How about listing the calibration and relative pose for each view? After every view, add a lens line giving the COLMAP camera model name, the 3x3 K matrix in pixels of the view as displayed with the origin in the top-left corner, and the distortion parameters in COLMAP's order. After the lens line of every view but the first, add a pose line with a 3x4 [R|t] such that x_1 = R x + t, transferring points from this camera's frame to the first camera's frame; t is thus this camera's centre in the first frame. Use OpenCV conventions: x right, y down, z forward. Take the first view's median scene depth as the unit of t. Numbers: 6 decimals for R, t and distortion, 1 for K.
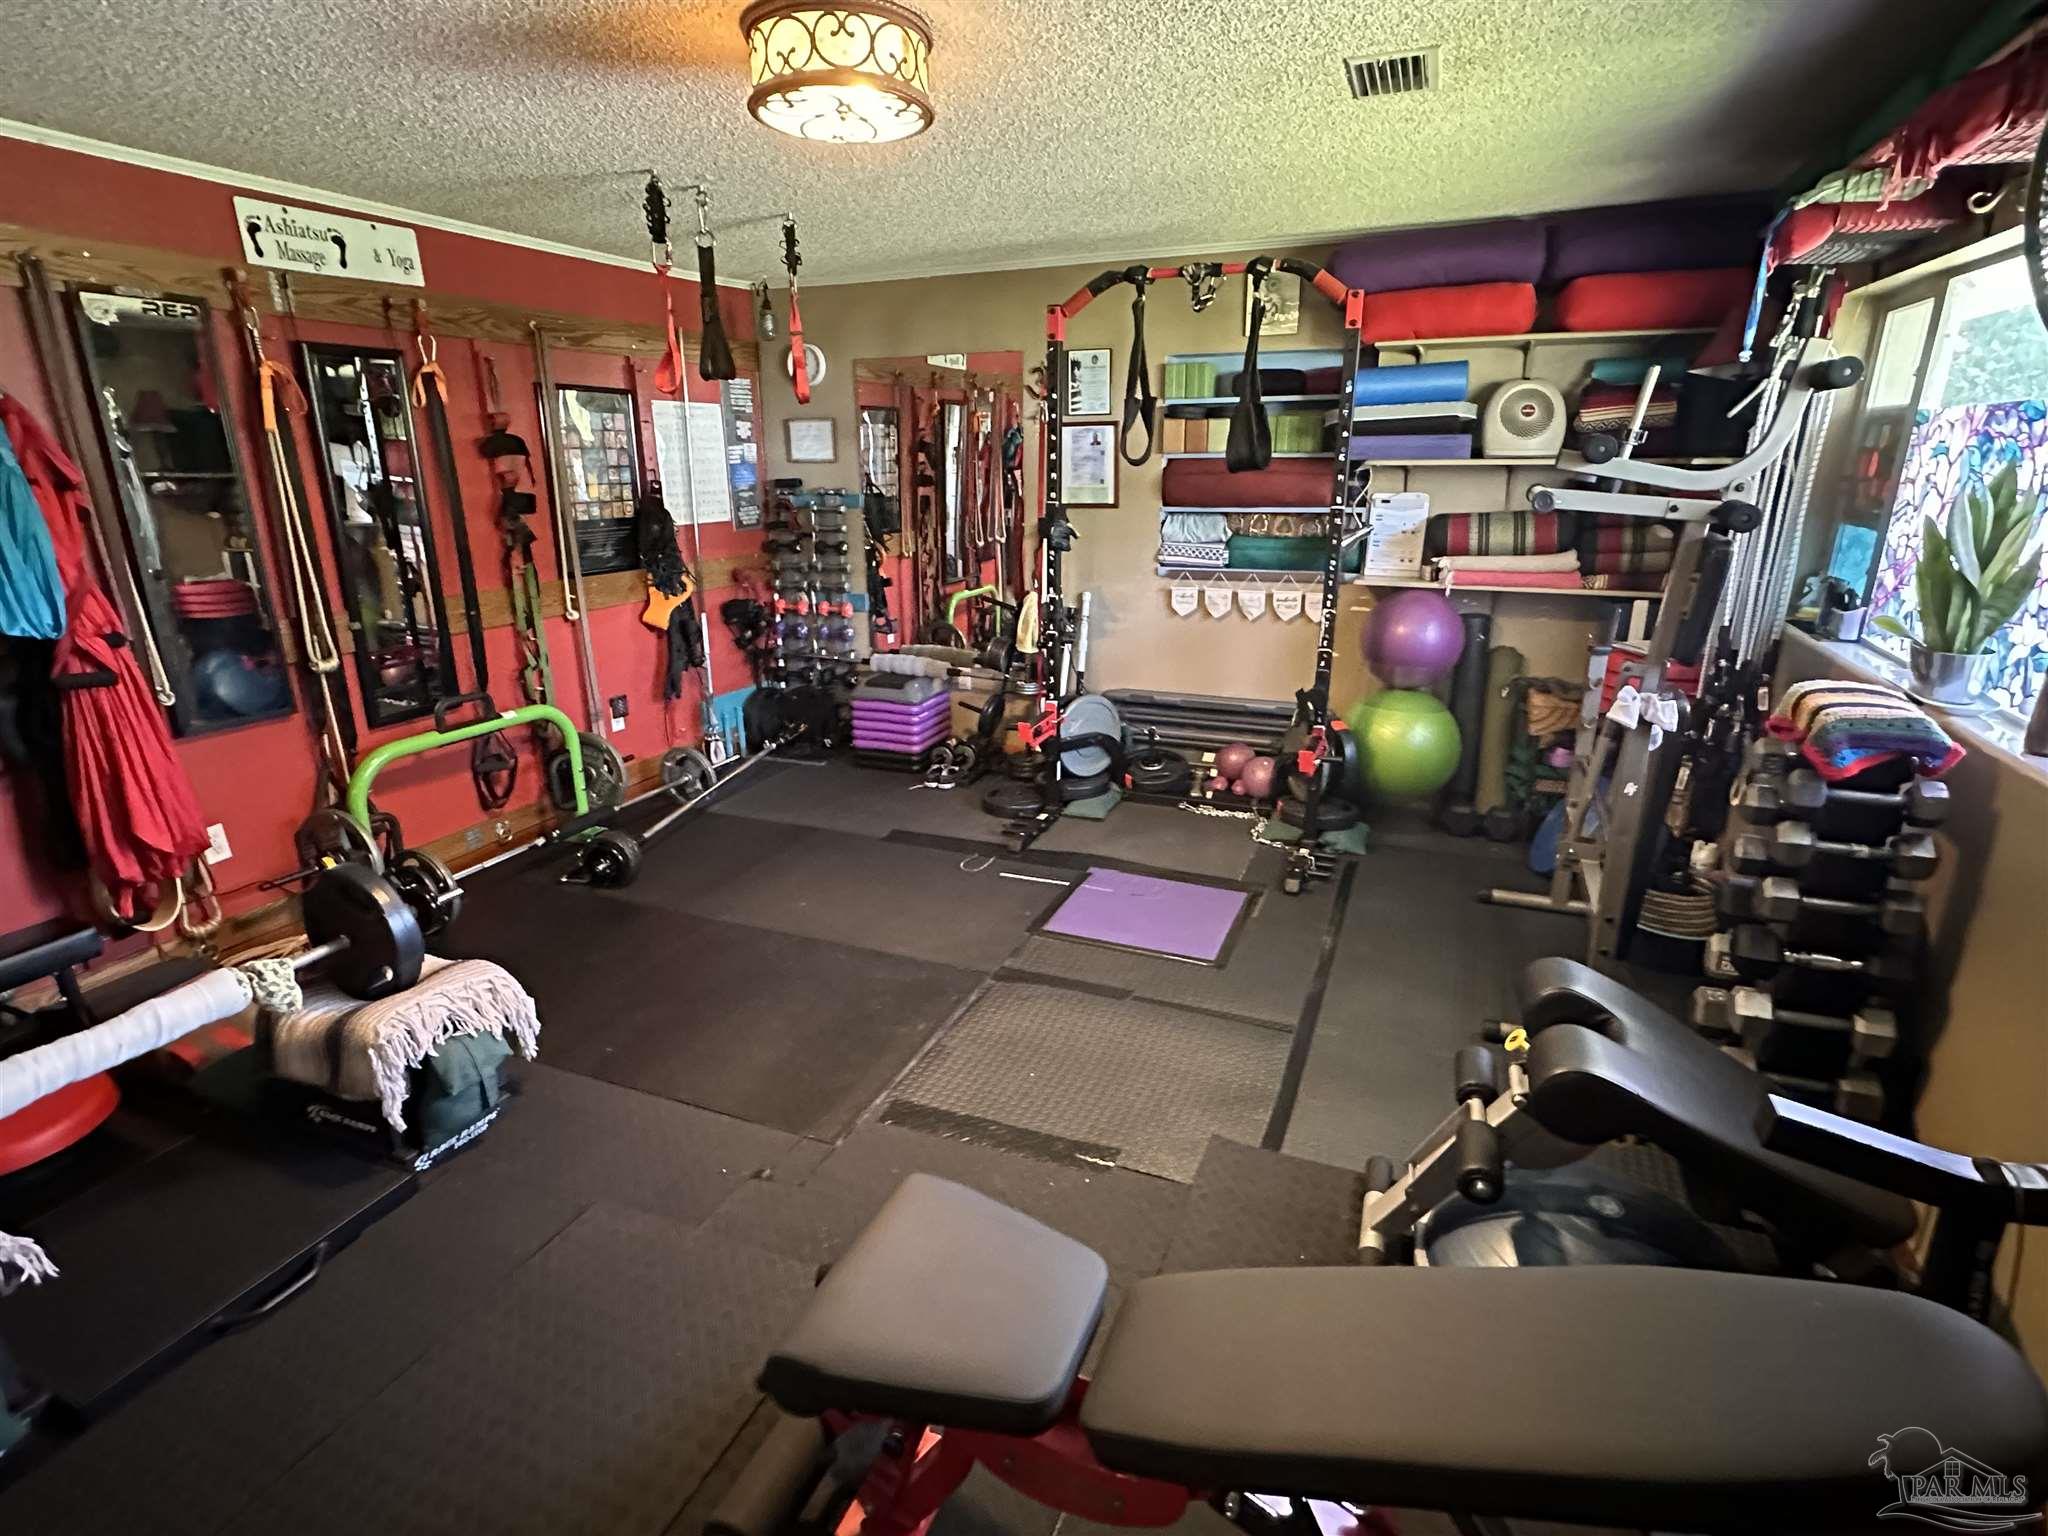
lens RADIAL K [[1025.1, 0, 1019.7], [0, 1025.1, 767.1], [0, 0, 1]] dist [-0.003343, 0.000576]
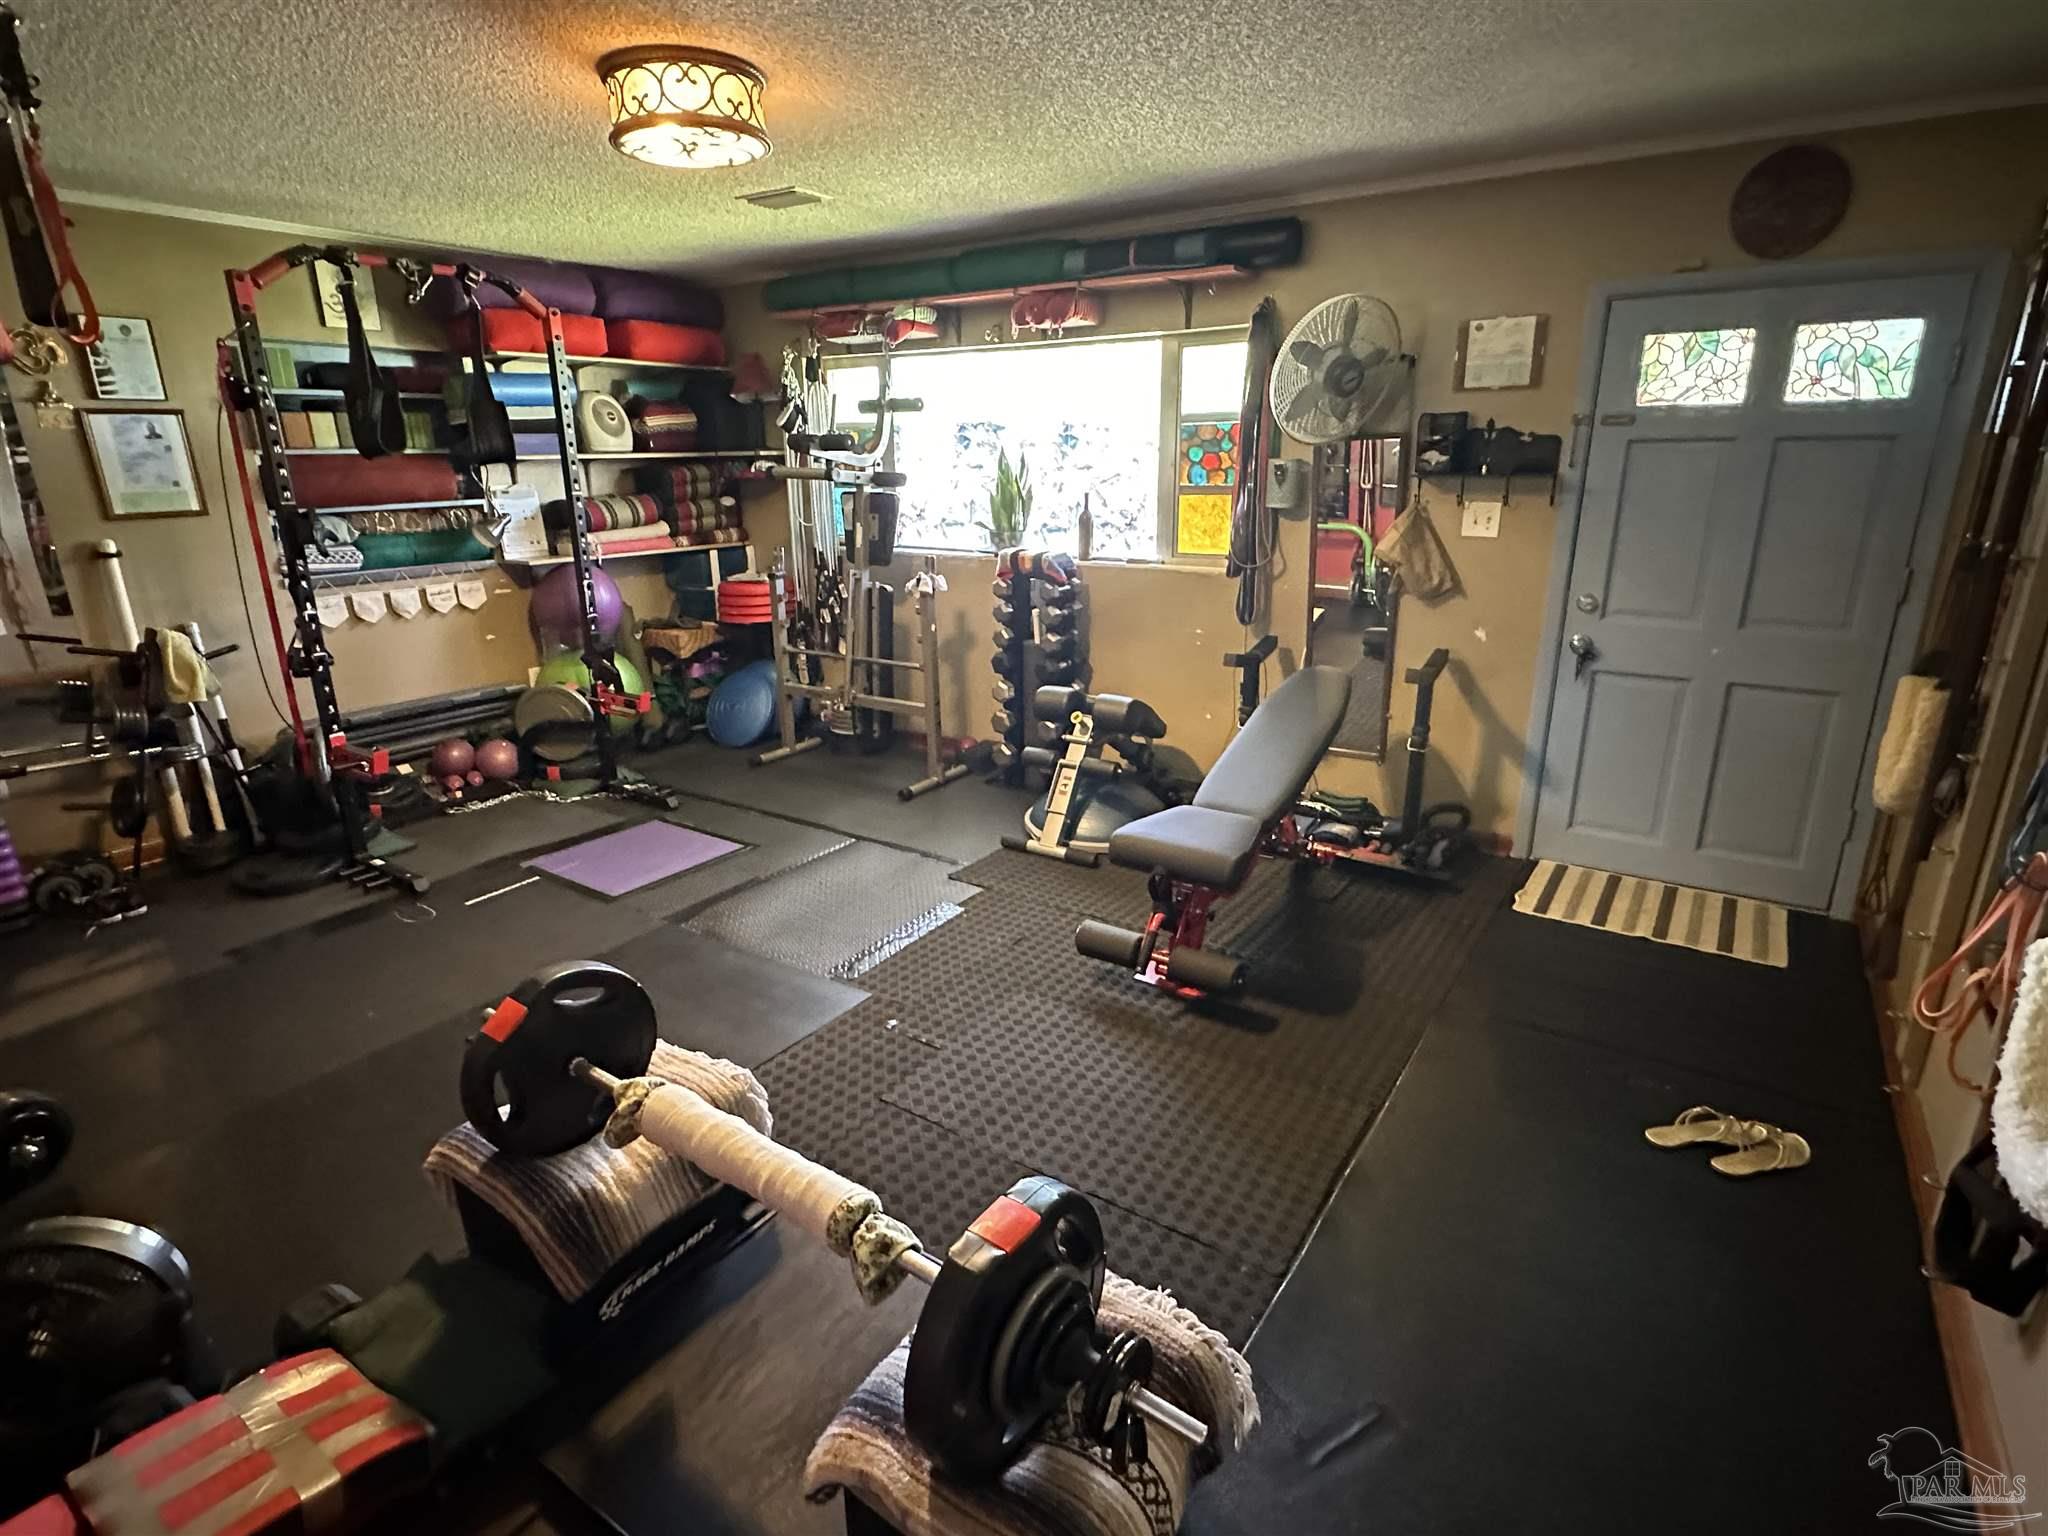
lens RADIAL K [[1025.1, 0, 1021.0], [0, 1025.1, 769.8], [0, 0, 1]] dist [-0.003343, 0.000576]
pose [[0.206618, -0.285996, 0.935690, -0.657320], [0.294049, 0.930267, 0.219407, -0.055578], [-0.933191, 0.229805, 0.276306, 0.228397]]
